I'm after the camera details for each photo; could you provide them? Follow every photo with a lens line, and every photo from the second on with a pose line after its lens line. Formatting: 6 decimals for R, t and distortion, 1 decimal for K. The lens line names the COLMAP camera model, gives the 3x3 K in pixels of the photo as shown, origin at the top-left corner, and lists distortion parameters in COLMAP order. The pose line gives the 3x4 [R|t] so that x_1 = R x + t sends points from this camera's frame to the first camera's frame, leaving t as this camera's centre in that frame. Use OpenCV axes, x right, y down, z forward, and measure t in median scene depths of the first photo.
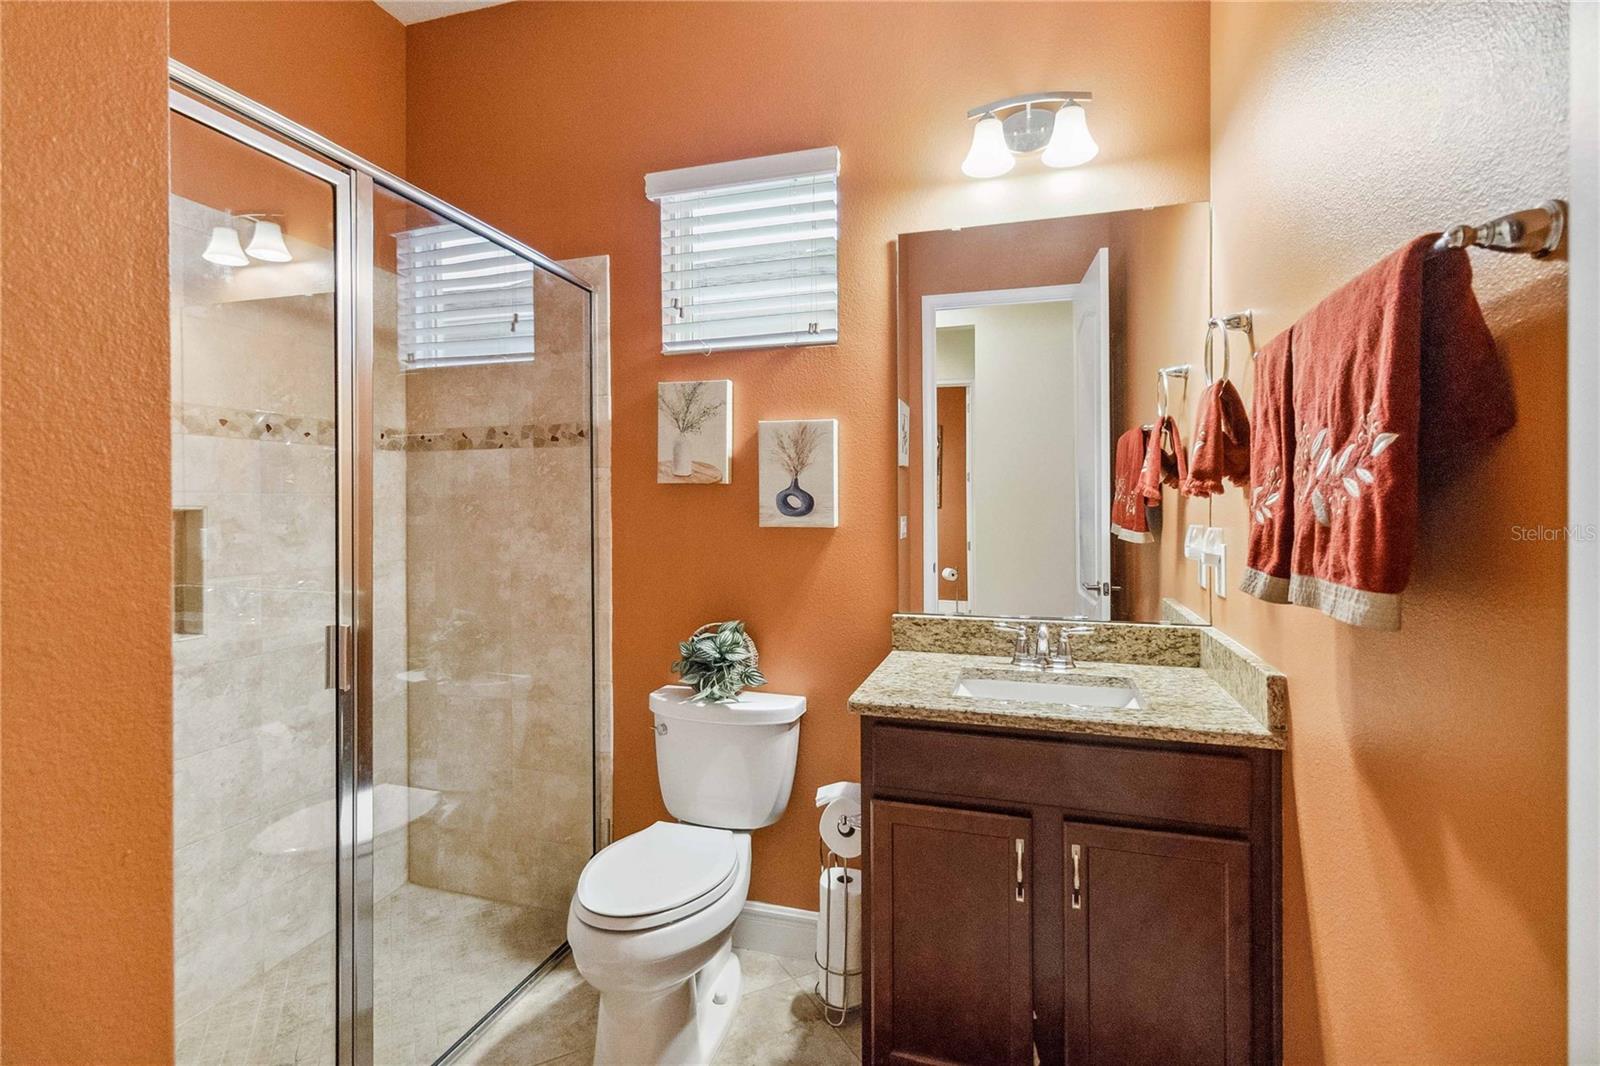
lens RADIAL K [[749.5, 0, 792.1], [0, 749.5, 471.6], [0, 0, 1]] dist [0.000134, 0.000560]
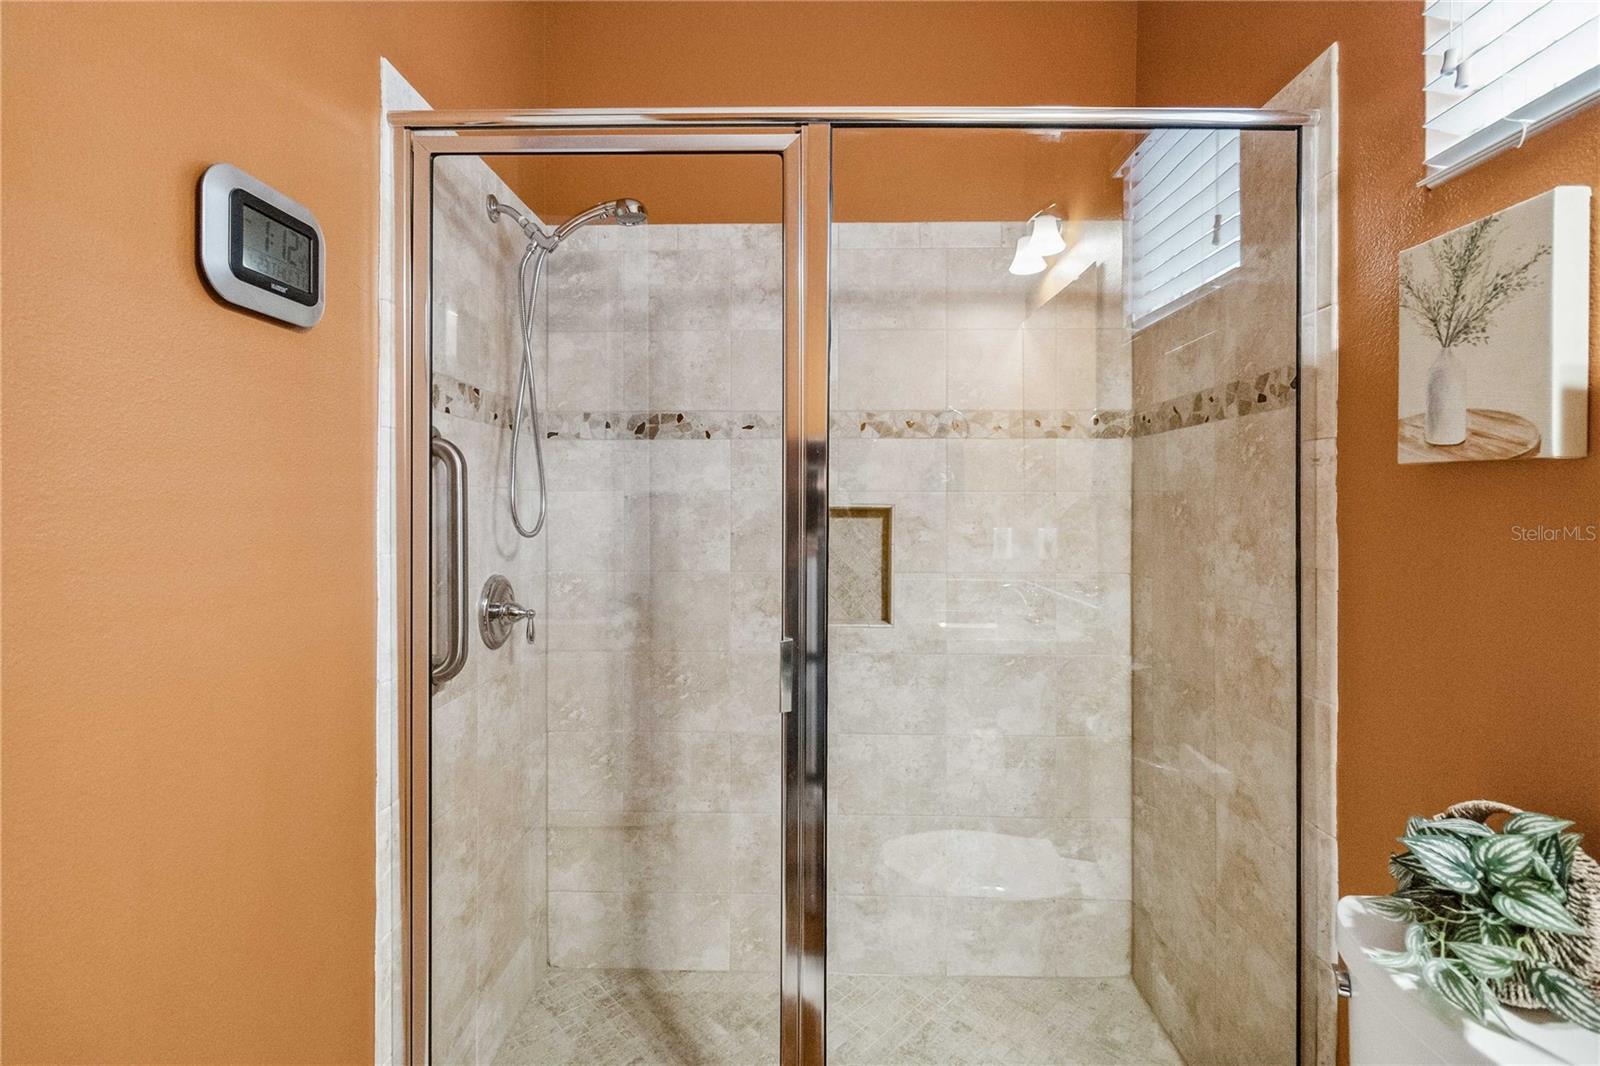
lens RADIAL K [[741.4, 0, 799.9], [0, 741.4, 493.2], [0, 0, 1]] dist [0.002354, 0.000395]
pose [[0.279180, -0.006675, -0.960216, 0.161037], [0.036997, 0.999308, 0.003810, 0.017459], [0.959526, -0.036589, 0.279233, 0.483080]]
